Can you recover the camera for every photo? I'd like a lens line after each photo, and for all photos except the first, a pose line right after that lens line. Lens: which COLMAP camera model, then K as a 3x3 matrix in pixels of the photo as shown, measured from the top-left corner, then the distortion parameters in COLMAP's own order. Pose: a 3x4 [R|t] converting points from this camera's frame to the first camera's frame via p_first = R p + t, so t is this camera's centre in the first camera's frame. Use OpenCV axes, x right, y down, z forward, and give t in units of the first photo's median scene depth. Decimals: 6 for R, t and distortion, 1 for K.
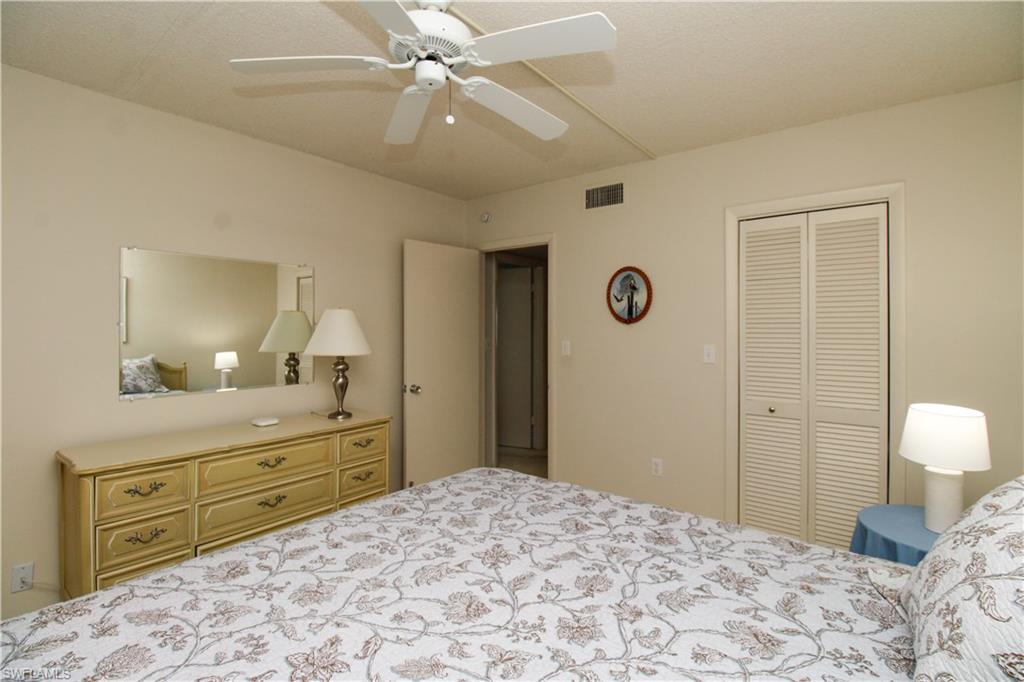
lens RADIAL K [[459.6, 0, 512.2], [0, 459.6, 326.3], [0, 0, 1]] dist [-0.026643, -0.000353]
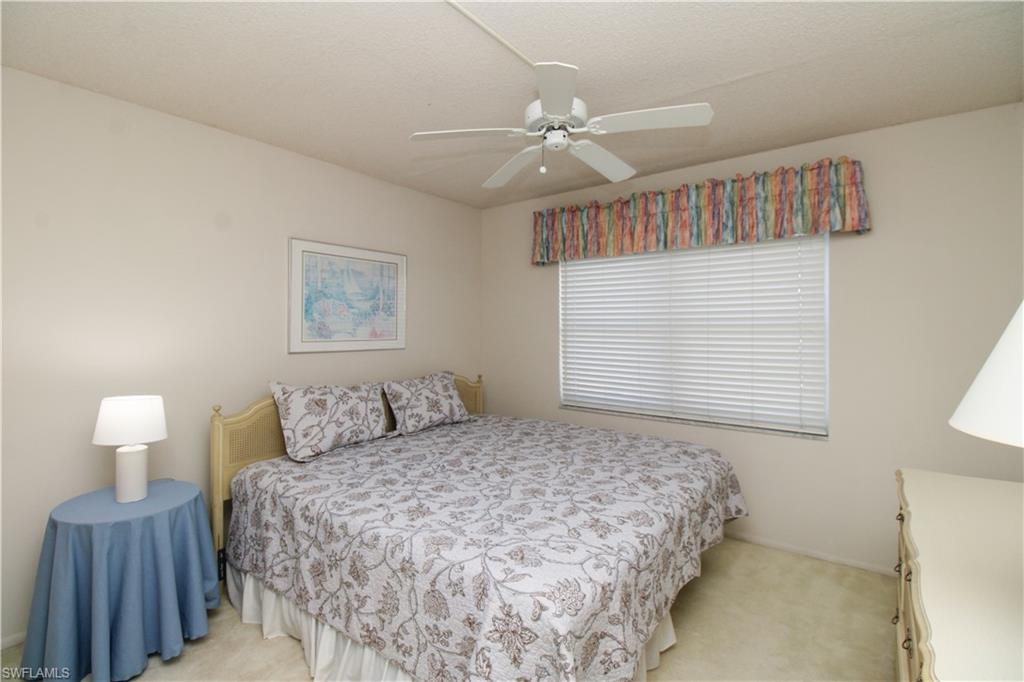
lens RADIAL K [[473.6, 0, 512.0], [0, 473.6, 327.7], [0, 0, 1]] dist [-0.000978, -0.011940]
pose [[-0.999995, -0.001969, -0.002649, -0.210347], [-0.001943, 0.999952, -0.009562, 0.006769], [0.002668, -0.009556, -0.999951, 1.648909]]
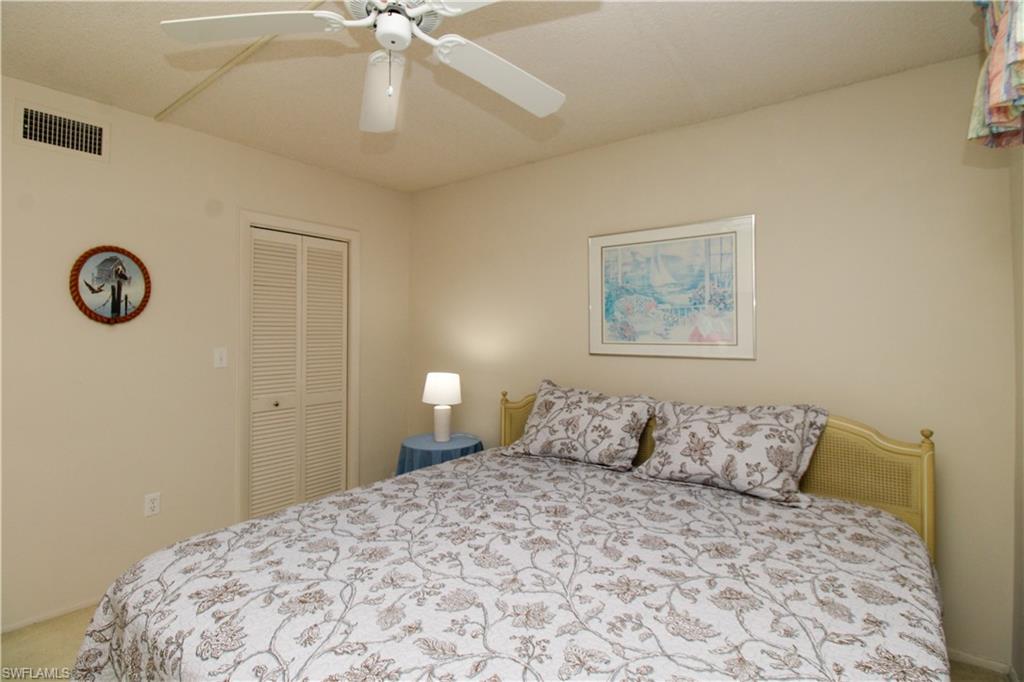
lens RADIAL K [[484.1, 0, 499.3], [0, 484.1, 317.4], [0, 0, 1]] dist [-0.002040, -0.001435]
pose [[0.006445, 0.028114, 0.999584, -0.877129], [-0.004746, 0.999594, -0.028084, 0.003967], [-0.999968, -0.004564, 0.006575, 0.642548]]
